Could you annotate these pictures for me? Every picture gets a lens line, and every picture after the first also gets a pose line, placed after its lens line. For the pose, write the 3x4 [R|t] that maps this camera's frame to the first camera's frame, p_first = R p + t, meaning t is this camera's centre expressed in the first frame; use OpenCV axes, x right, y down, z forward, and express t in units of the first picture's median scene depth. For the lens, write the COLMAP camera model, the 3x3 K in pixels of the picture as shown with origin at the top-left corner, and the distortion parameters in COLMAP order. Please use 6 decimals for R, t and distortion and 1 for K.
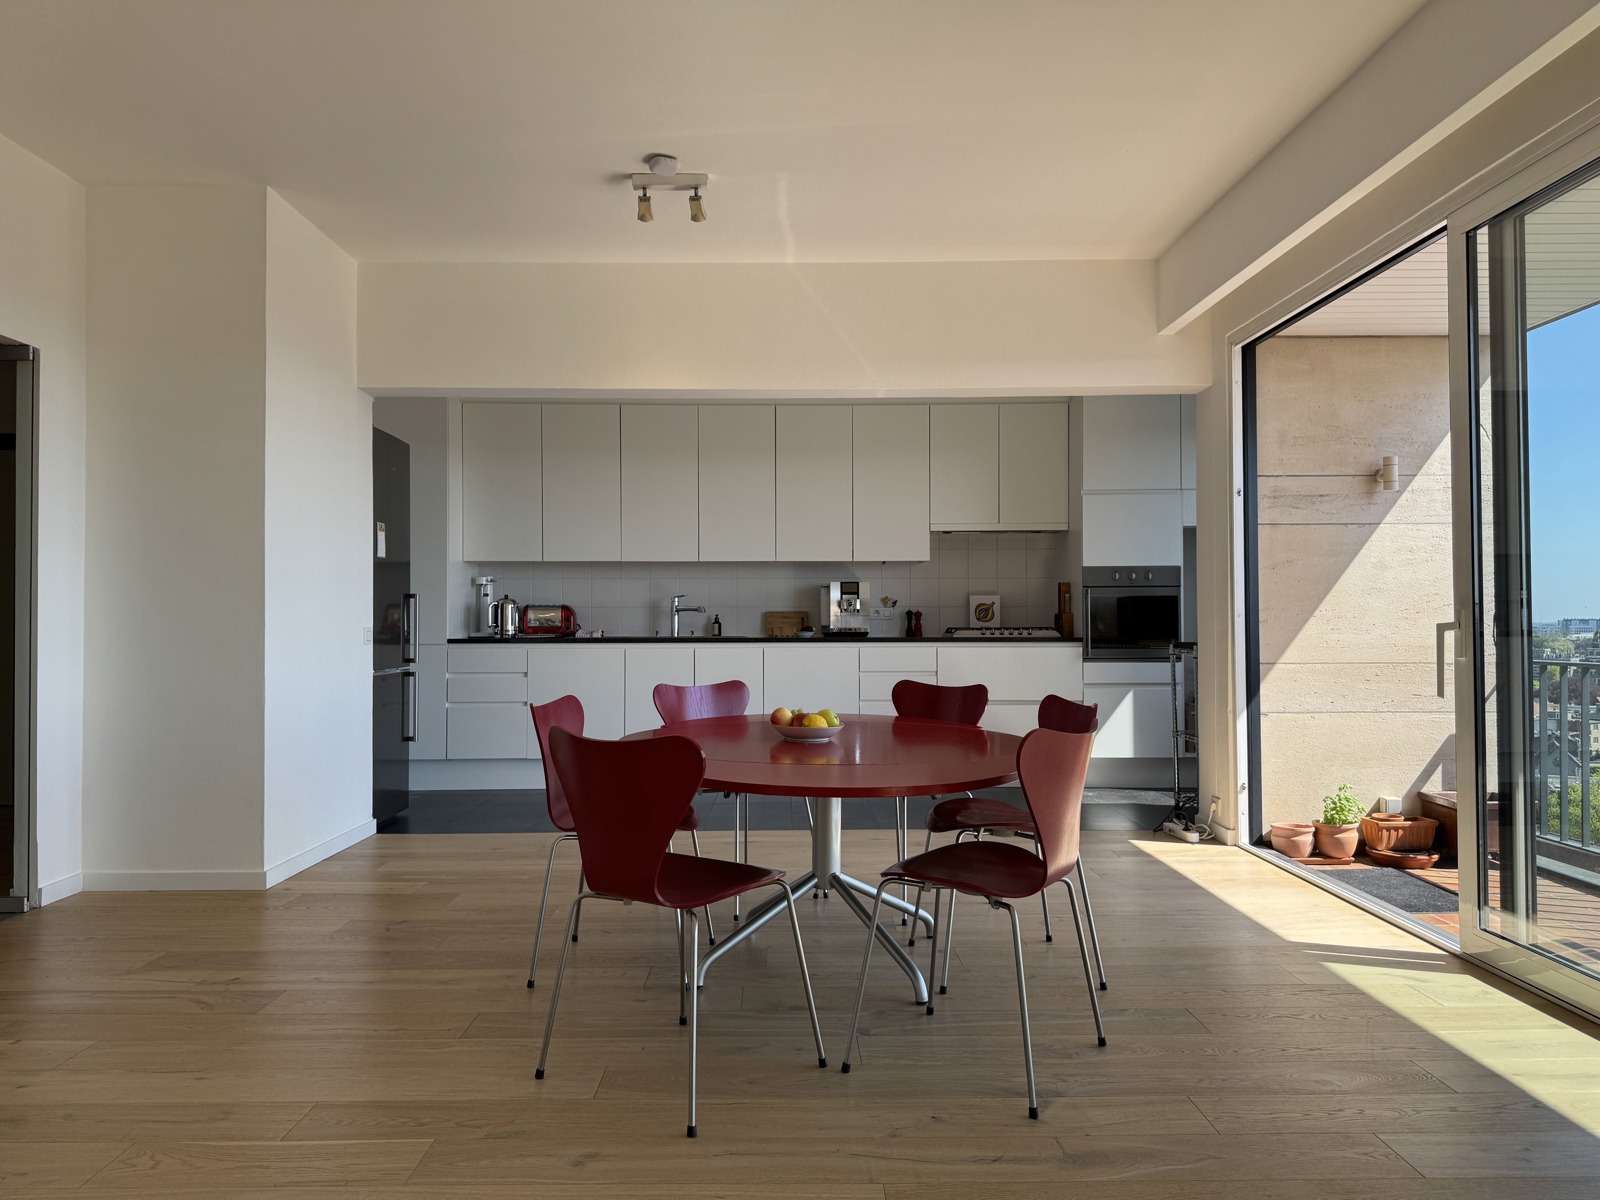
lens RADIAL K [[1130.3, 0, 772.8], [0, 1130.3, 599.2], [0, 0, 1]] dist [0.039694, -0.025357]
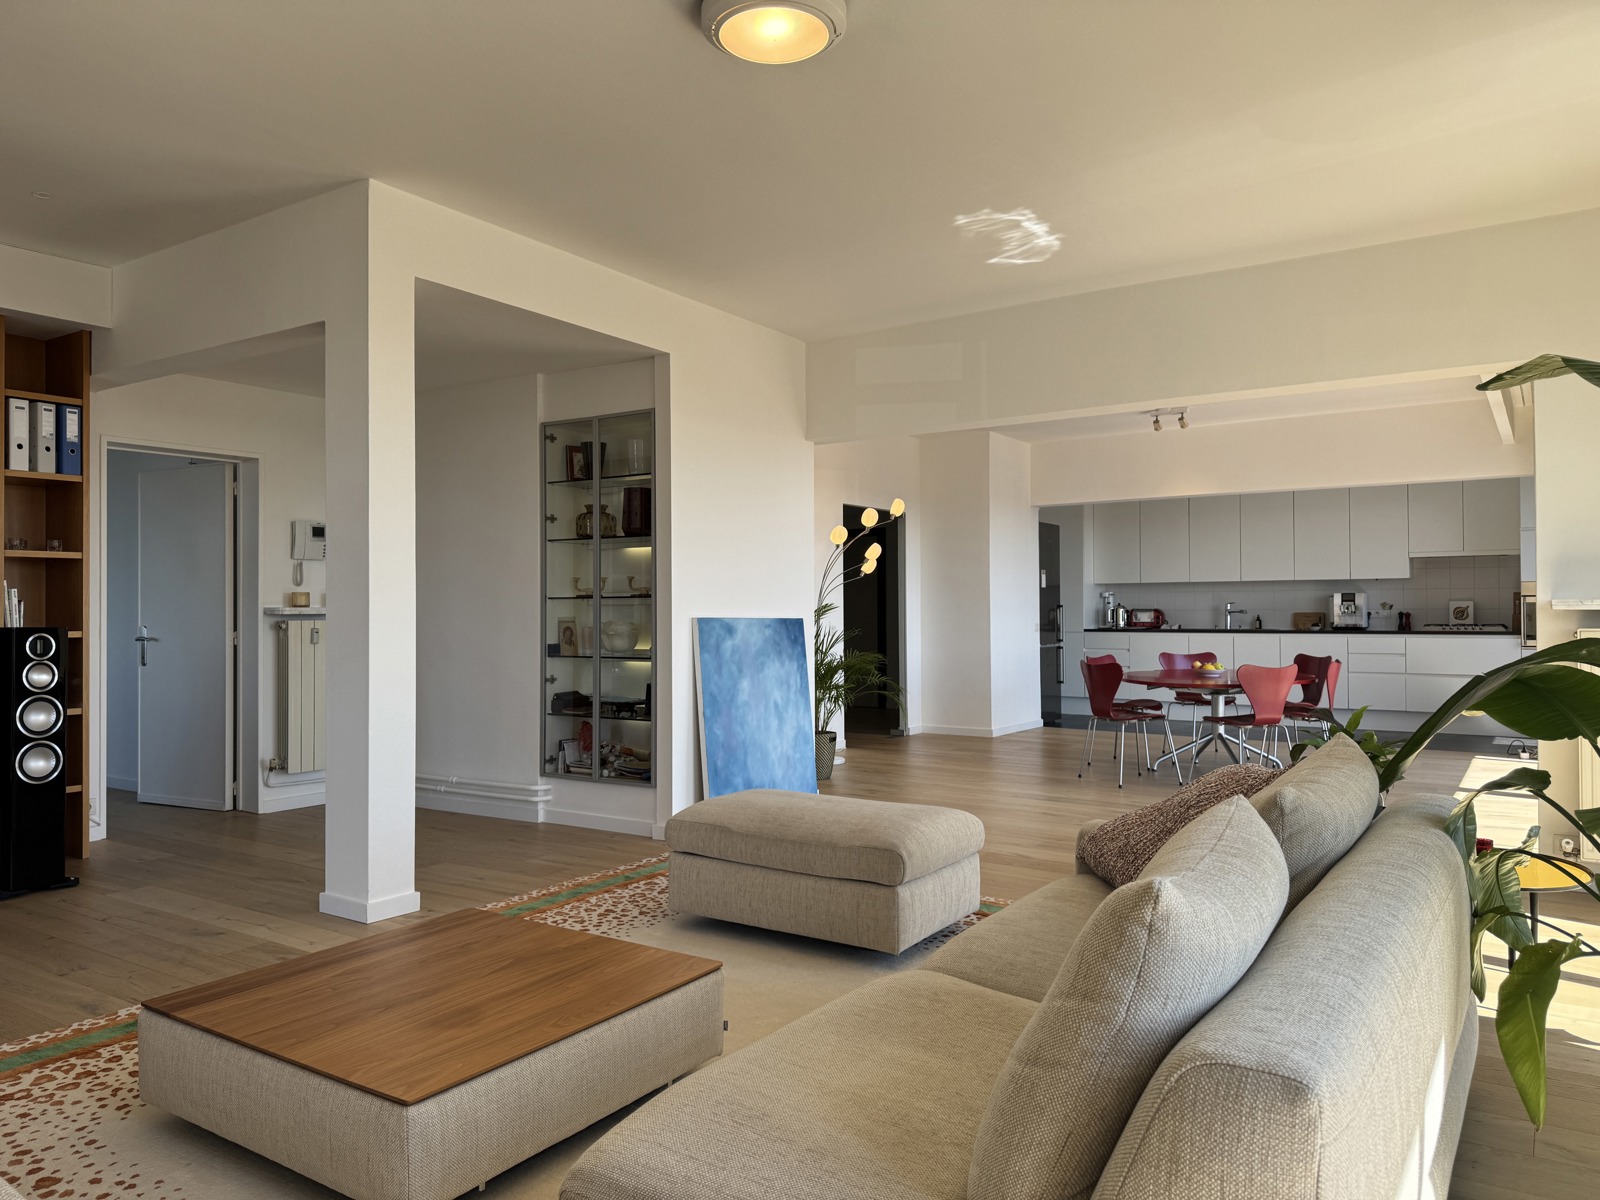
lens RADIAL K [[1130.3, 0, 802.0], [0, 1130.3, 603.6], [0, 0, 1]] dist [0.039694, -0.025357]
pose [[0.838009, -0.003610, -0.545644, 0.298093], [0.012061, 0.999856, 0.011909, -0.029869], [0.545523, -0.016561, 0.837933, -0.693858]]
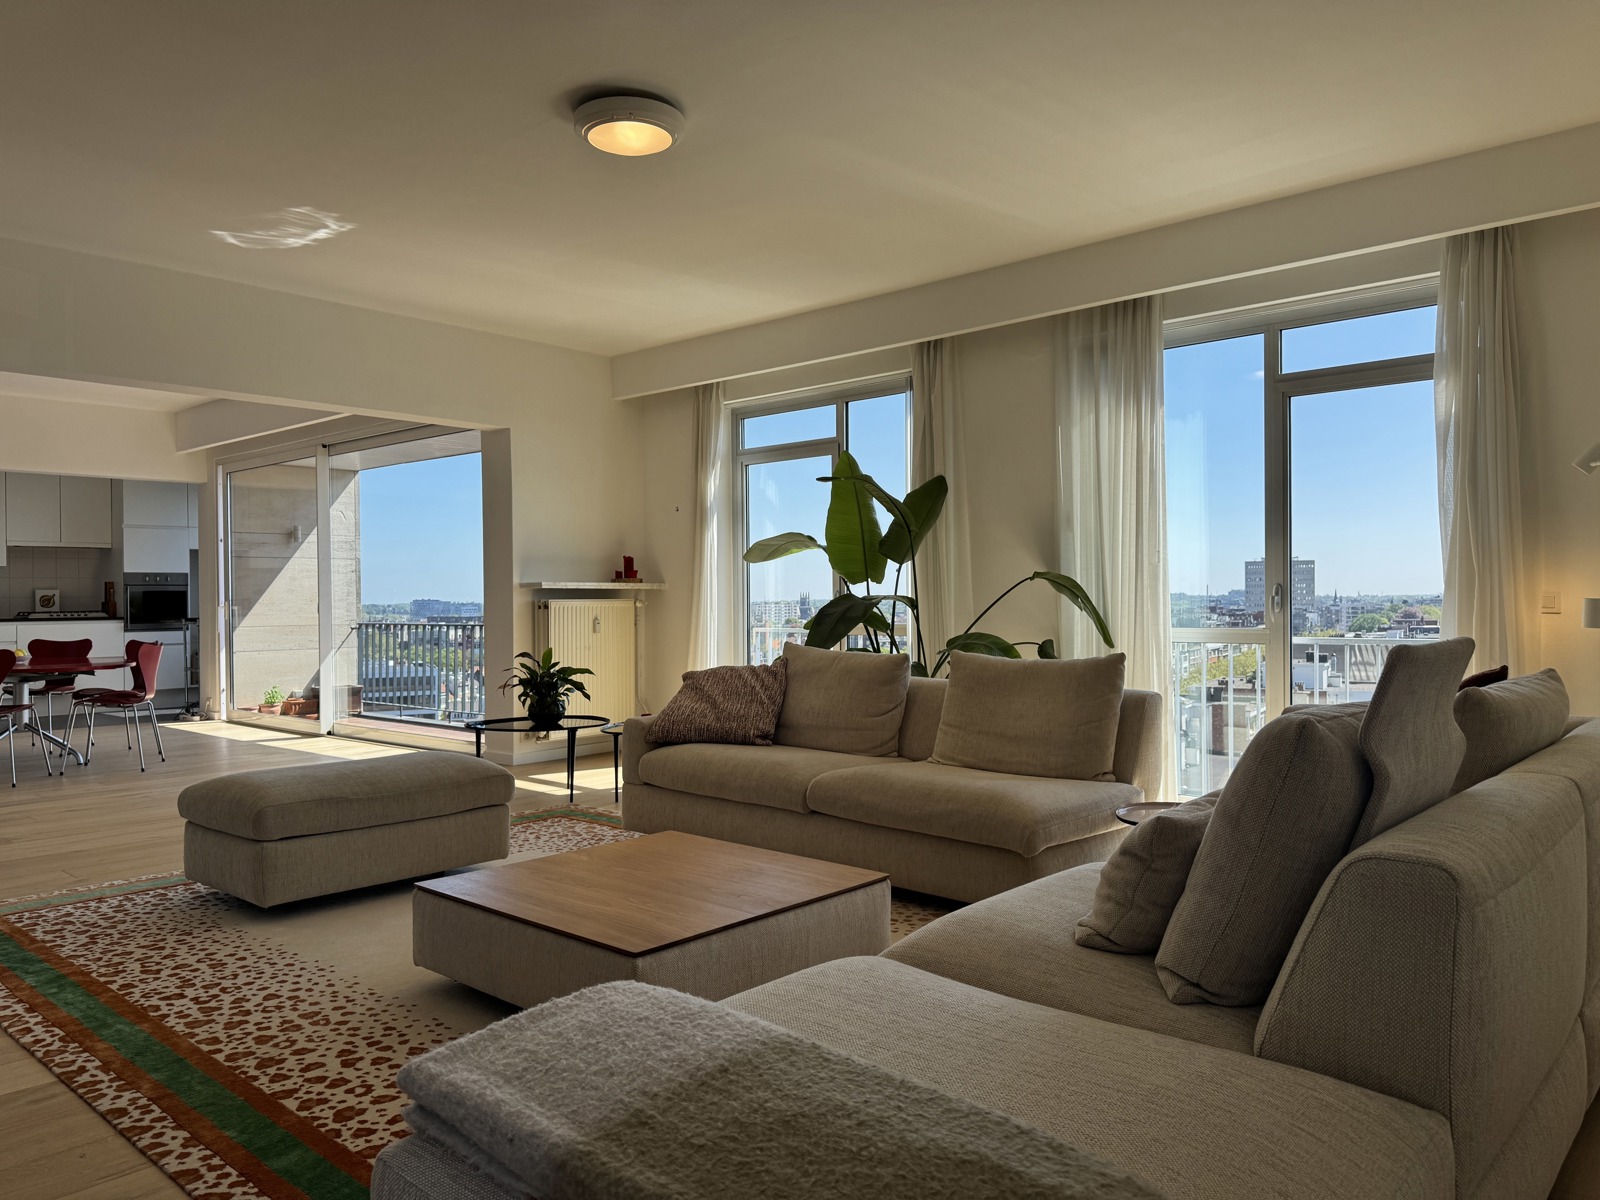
lens RADIAL K [[1130.3, 0, 777.2], [0, 1130.3, 597.6], [0, 0, 1]] dist [0.039694, -0.025357]
pose [[0.675332, -0.004199, 0.737502, -0.293813], [-0.005615, 0.999926, 0.010834, -0.016266], [-0.737492, -0.011458, 0.675258, -0.773358]]
